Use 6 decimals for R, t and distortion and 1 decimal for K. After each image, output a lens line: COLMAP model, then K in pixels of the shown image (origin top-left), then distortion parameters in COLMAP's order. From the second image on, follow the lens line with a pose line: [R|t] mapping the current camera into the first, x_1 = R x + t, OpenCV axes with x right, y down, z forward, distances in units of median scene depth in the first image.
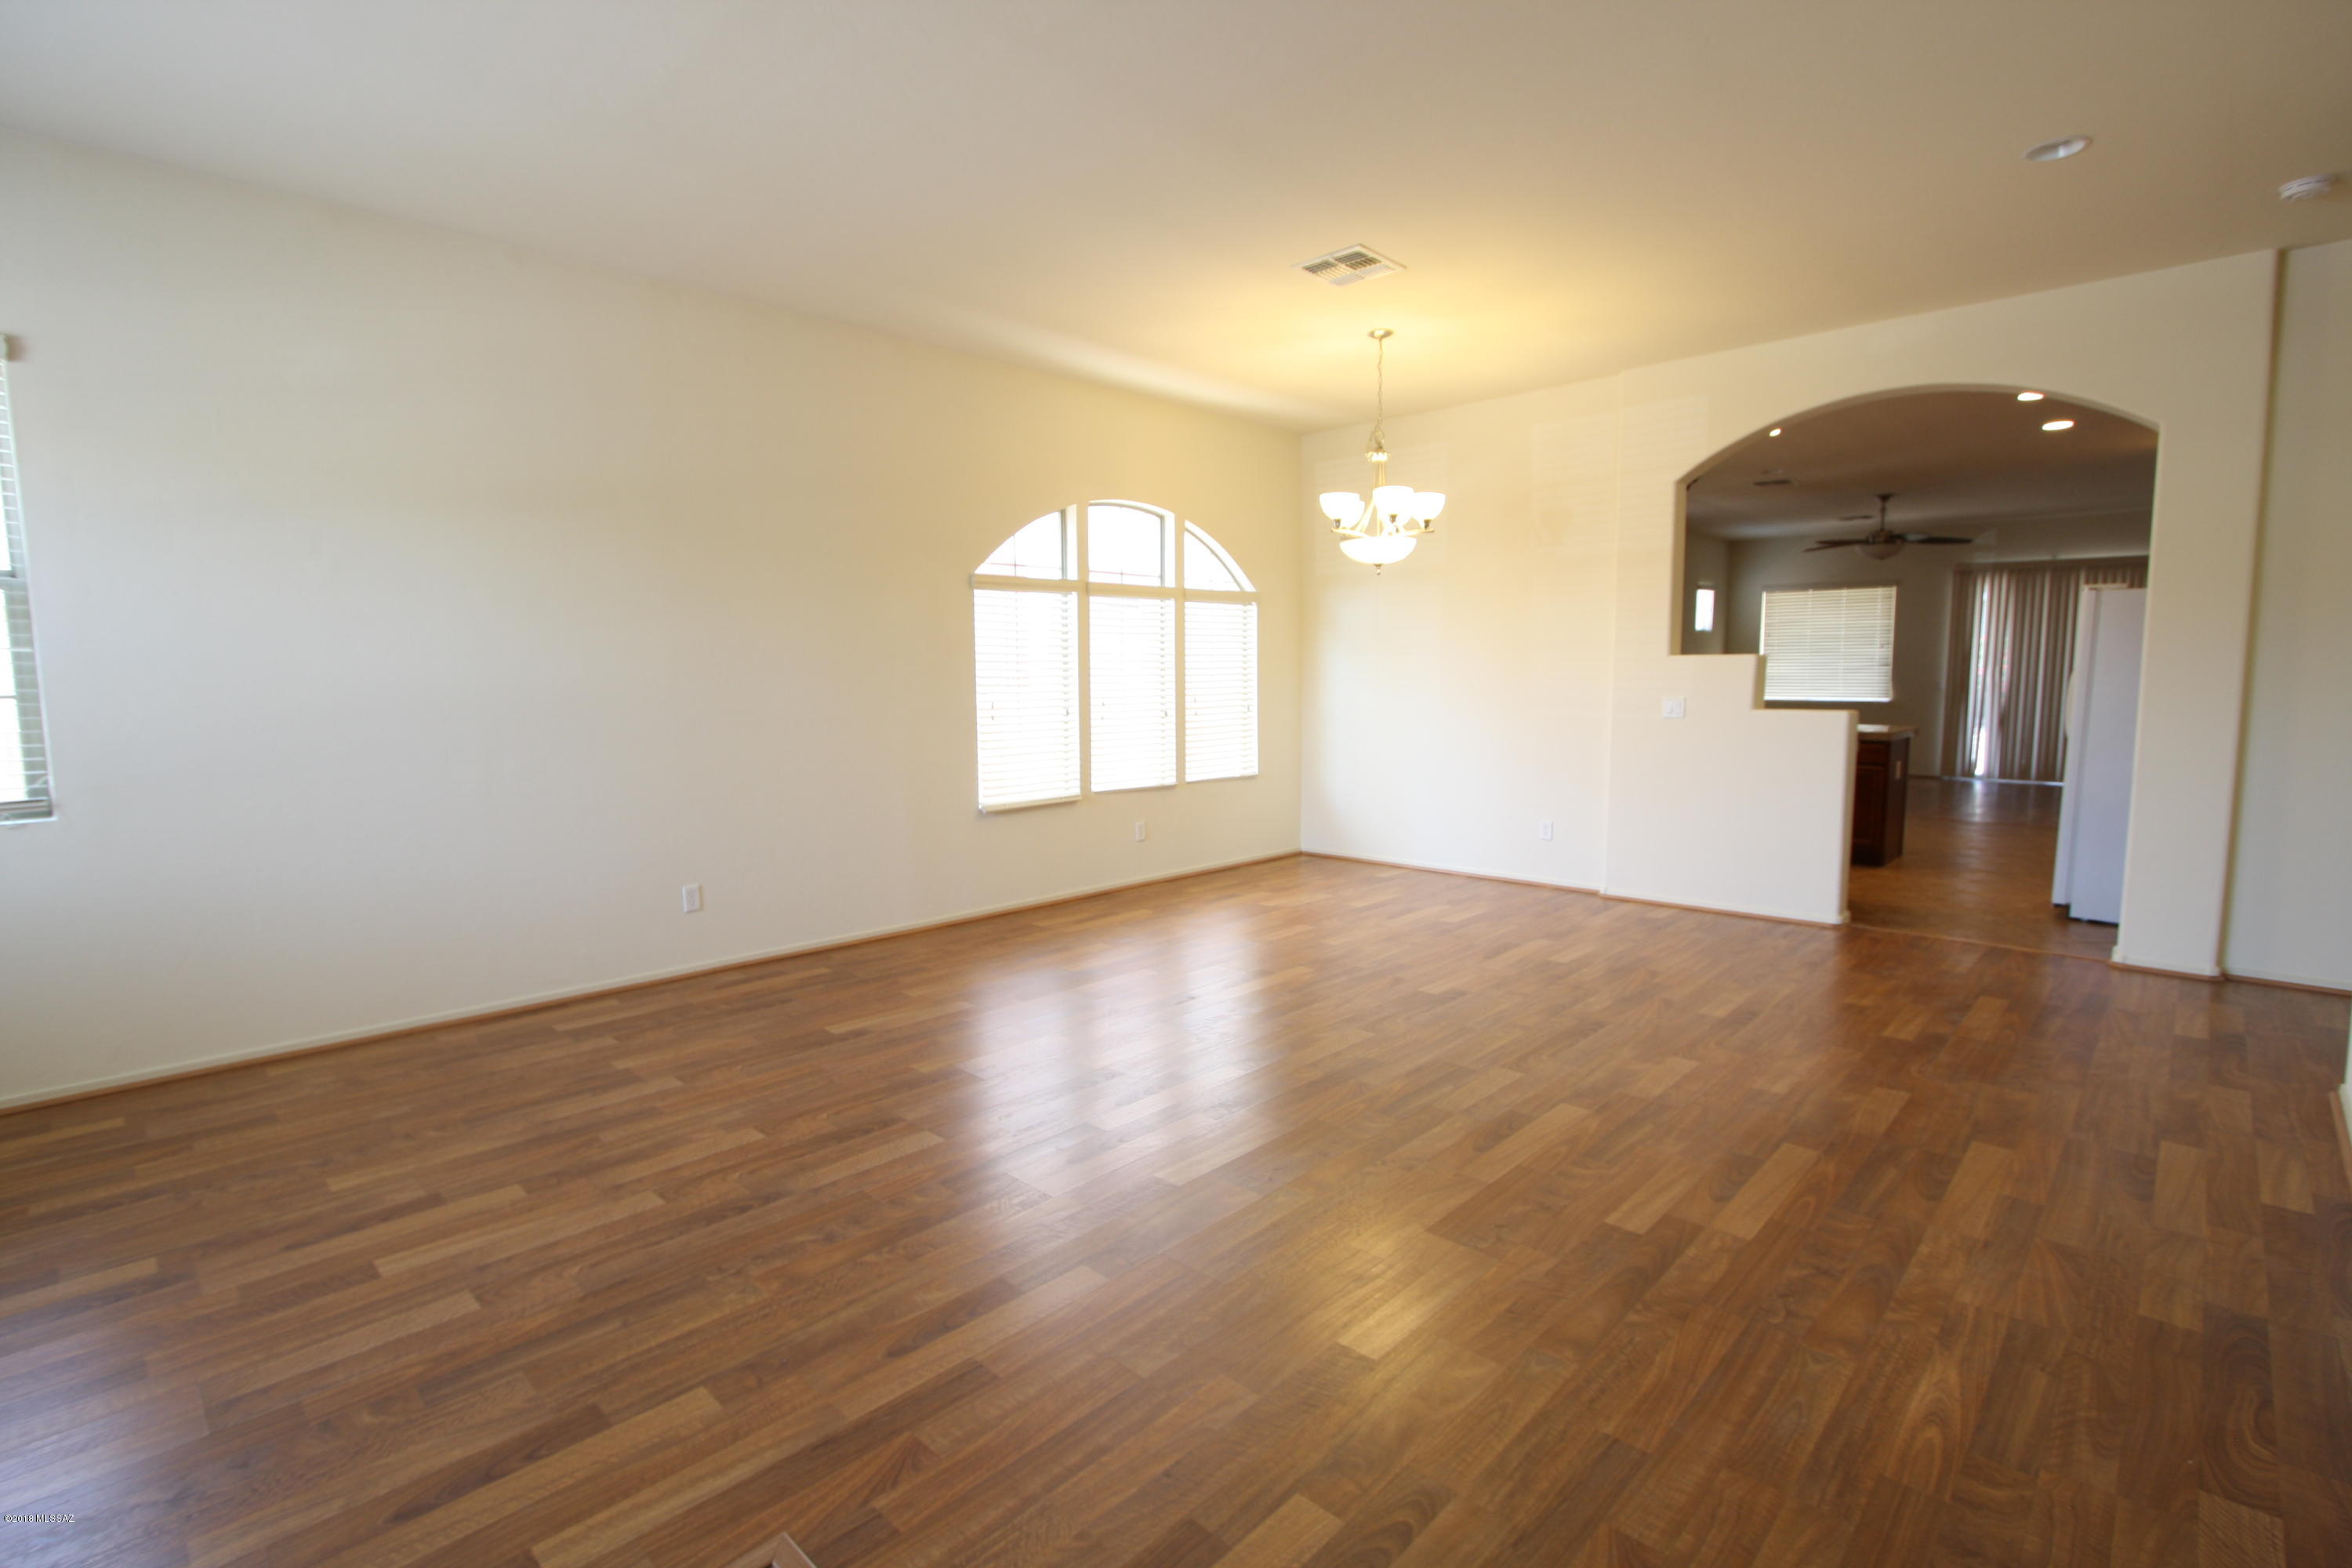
lens RADIAL K [[1092.5, 0, 1141.4], [0, 1092.5, 769.6], [0, 0, 1]] dist [-0.020080, 0.003483]
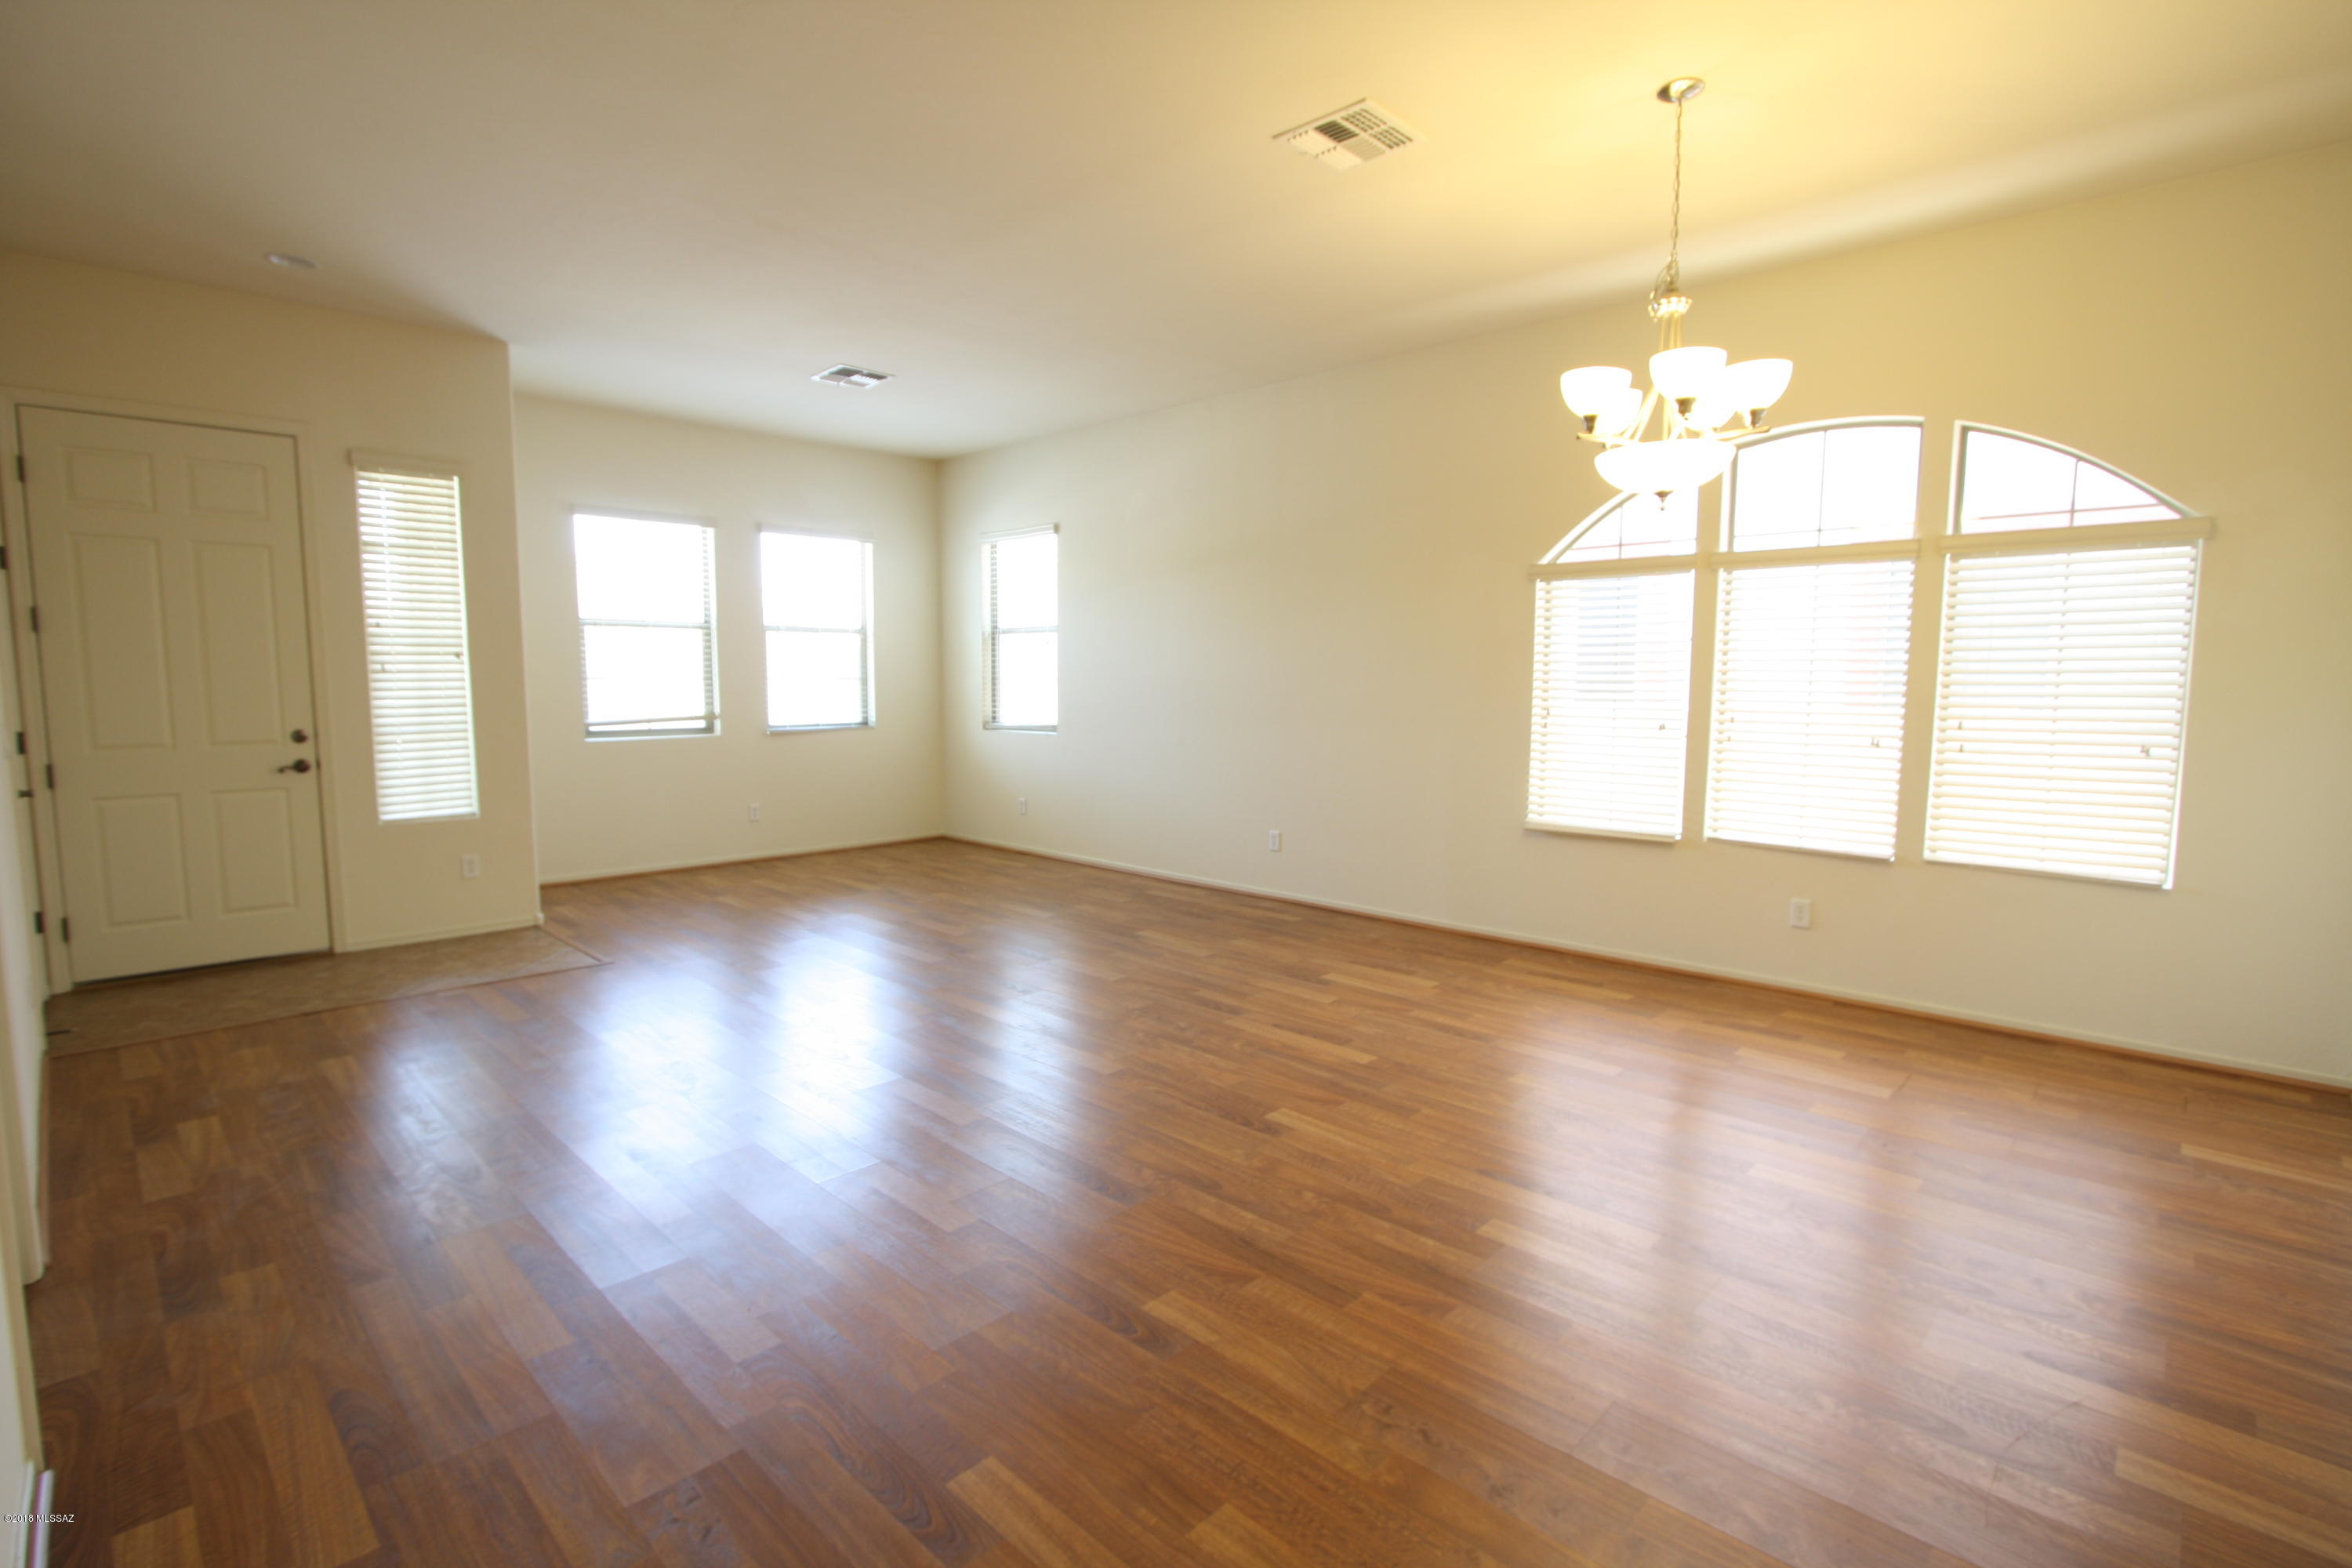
lens RADIAL K [[1092.5, 0, 1189.5], [0, 1092.5, 784.9], [0, 0, 1]] dist [-0.020080, 0.003483]
pose [[0.021757, 0.109463, -0.993753, 0.997531], [-0.094059, 0.989803, 0.106968, -0.090648], [0.995329, 0.091144, 0.031831, 0.928718]]
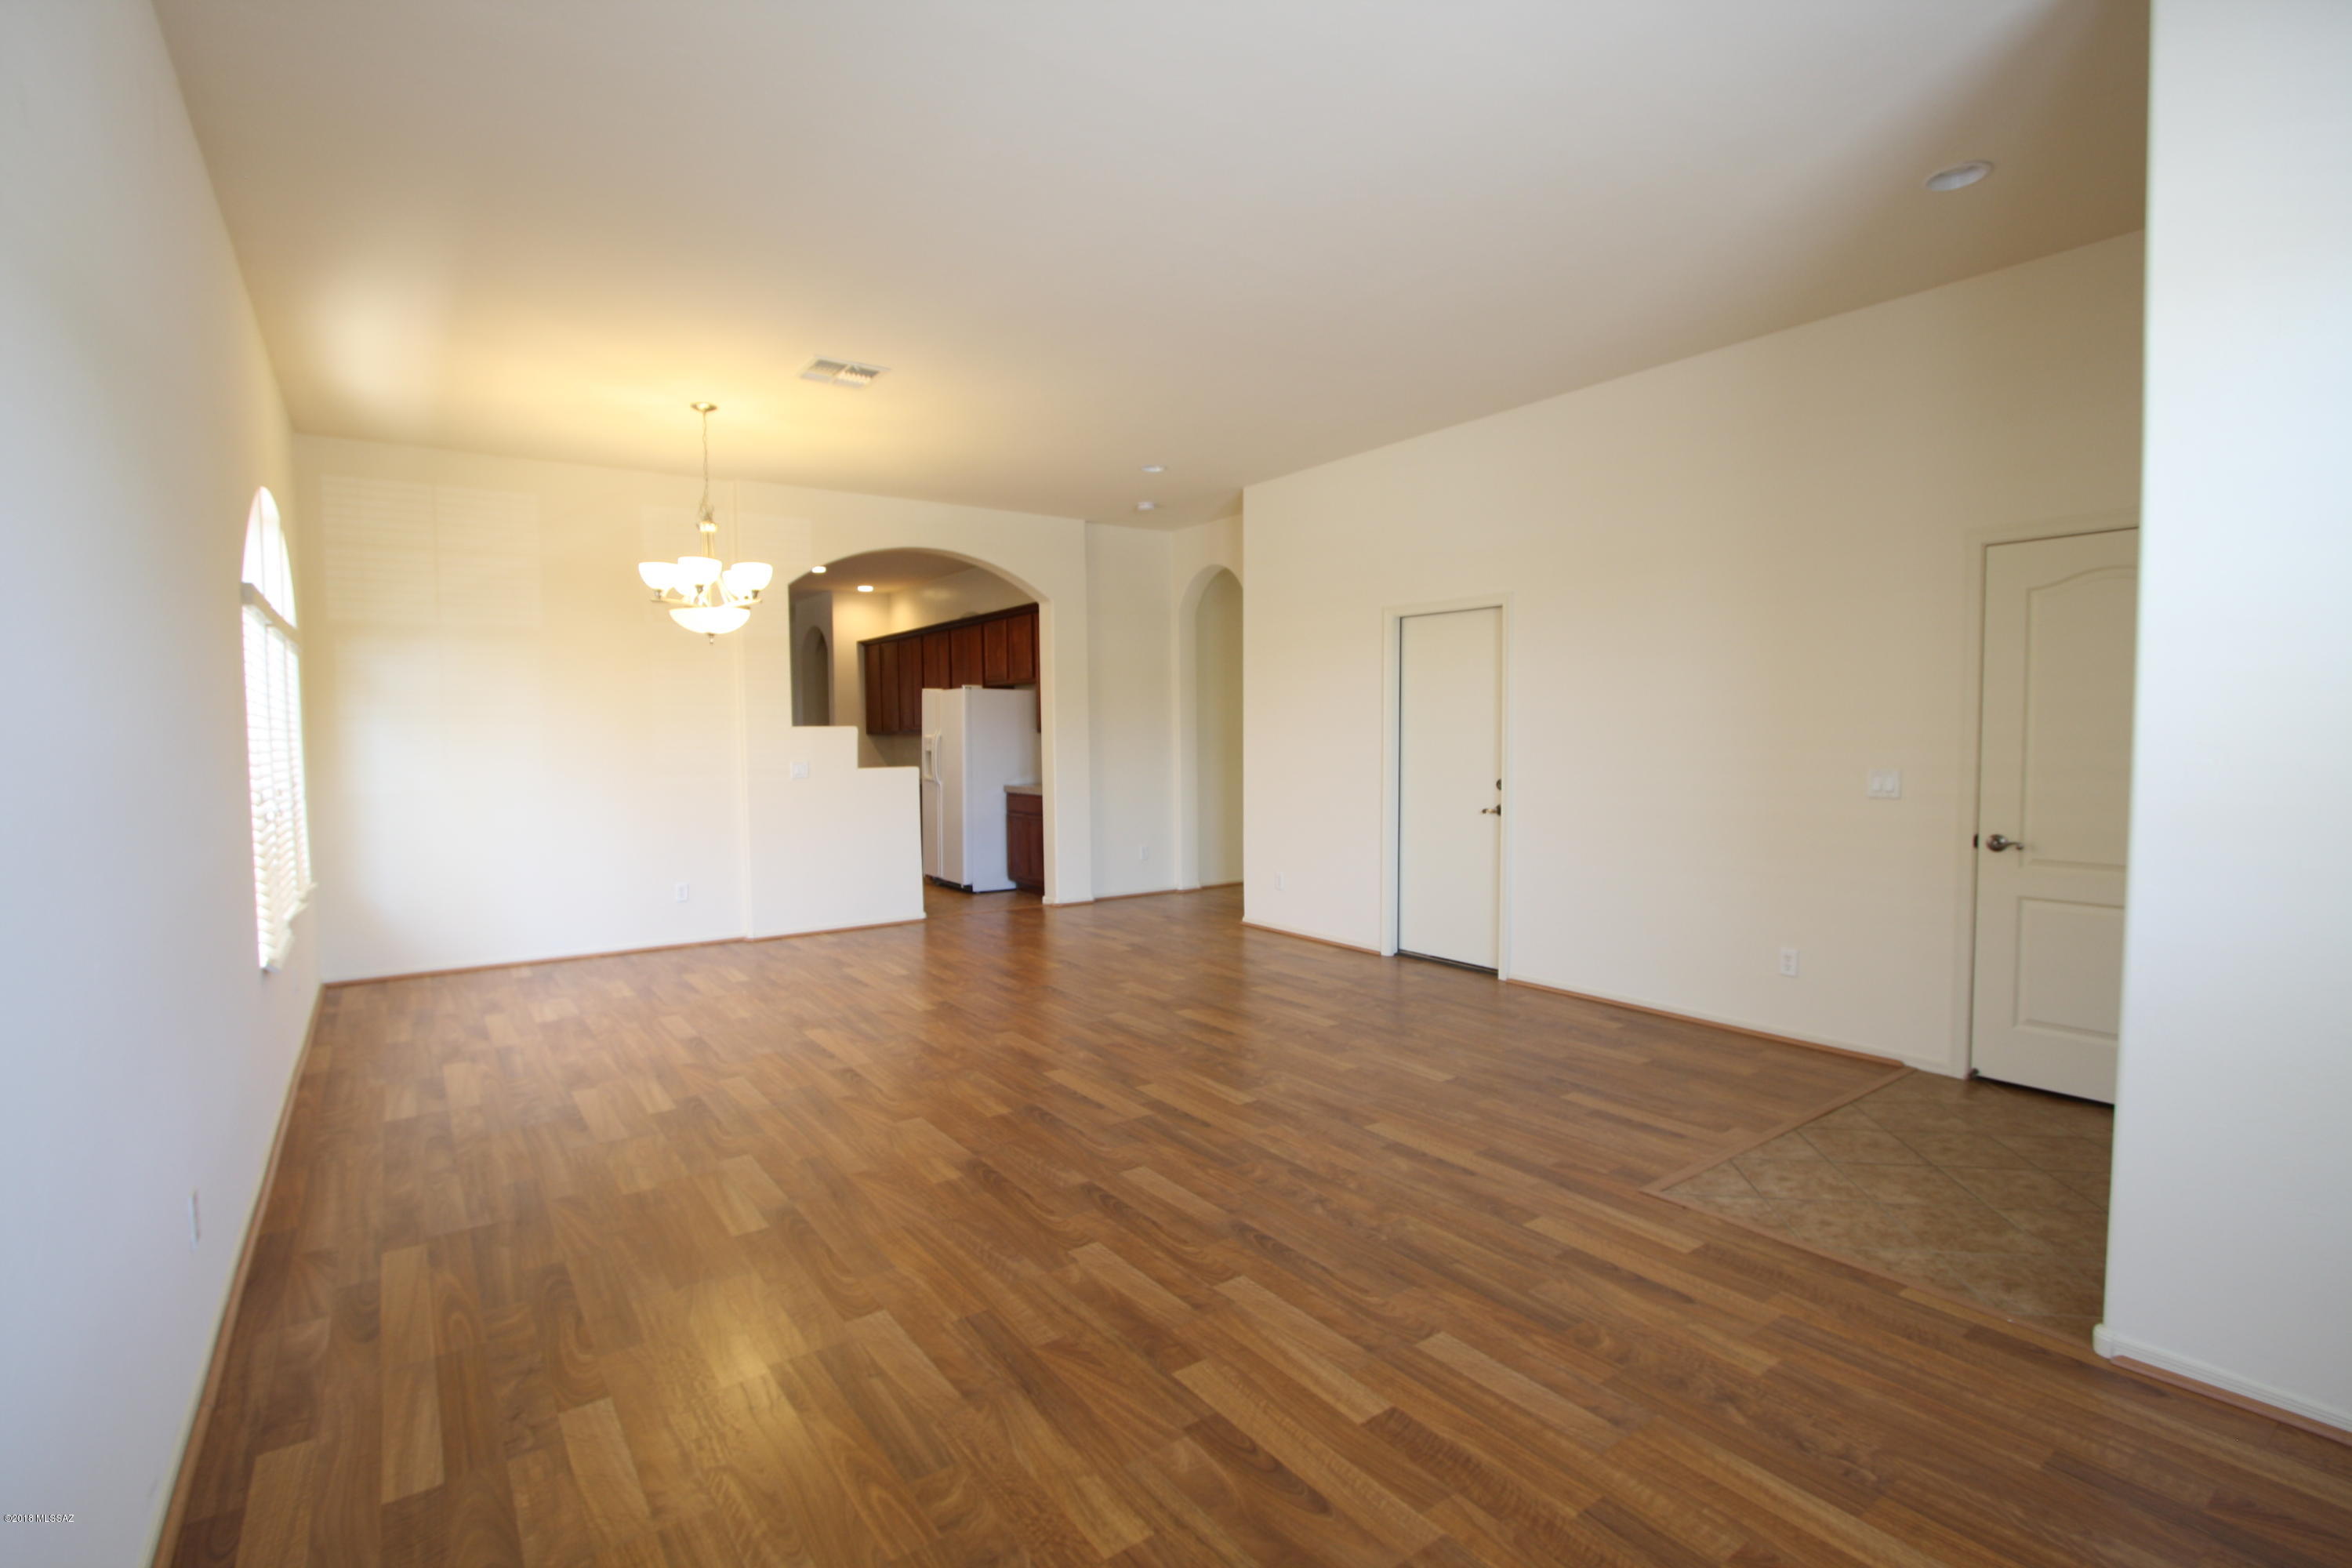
lens RADIAL K [[1092.5, 0, 1165.5], [0, 1092.5, 787.4], [0, 0, 1]] dist [-0.020080, 0.003483]
pose [[0.175927, -0.044615, 0.983392, -0.868460], [0.096562, 0.994937, 0.027864, -0.044712], [-0.979656, 0.090056, 0.179344, 0.531272]]
